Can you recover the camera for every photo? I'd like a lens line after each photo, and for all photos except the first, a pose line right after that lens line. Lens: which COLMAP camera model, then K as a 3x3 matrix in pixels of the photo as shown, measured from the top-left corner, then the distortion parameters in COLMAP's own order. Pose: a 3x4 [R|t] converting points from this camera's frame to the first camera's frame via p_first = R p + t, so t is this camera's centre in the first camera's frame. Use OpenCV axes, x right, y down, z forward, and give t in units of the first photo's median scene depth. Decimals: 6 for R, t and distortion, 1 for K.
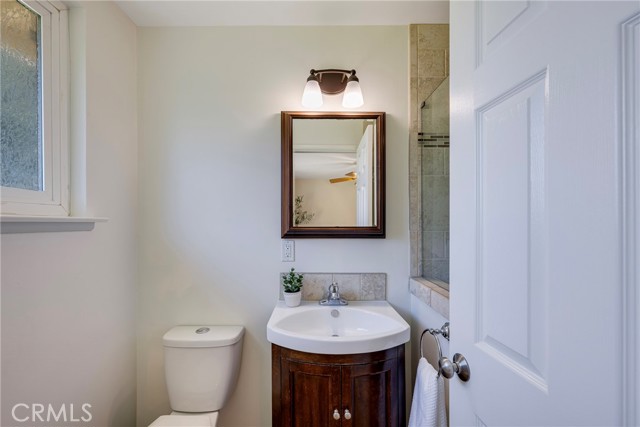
lens RADIAL K [[257.5, 0, 318.9], [0, 257.5, 218.4], [0, 0, 1]] dist [-0.000256, -0.000030]
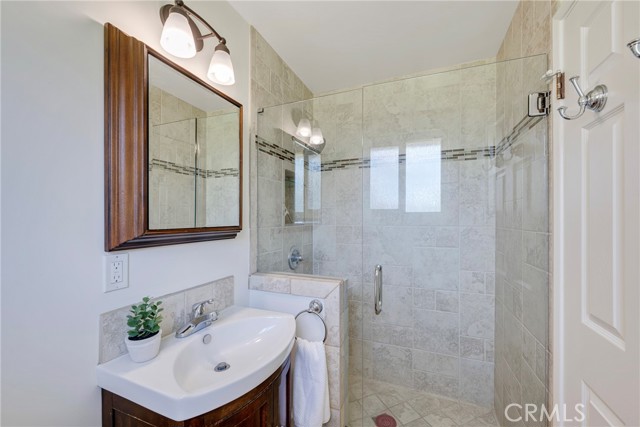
lens RADIAL K [[249.6, 0, 321.9], [0, 249.6, 218.1], [0, 0, 1]] dist [-0.000825, -0.000035]
pose [[0.397712, 0.001303, 0.917510, -0.438712], [-0.009049, 0.999956, 0.002502, 0.000736], [-0.917466, -0.009298, 0.397706, 0.348371]]
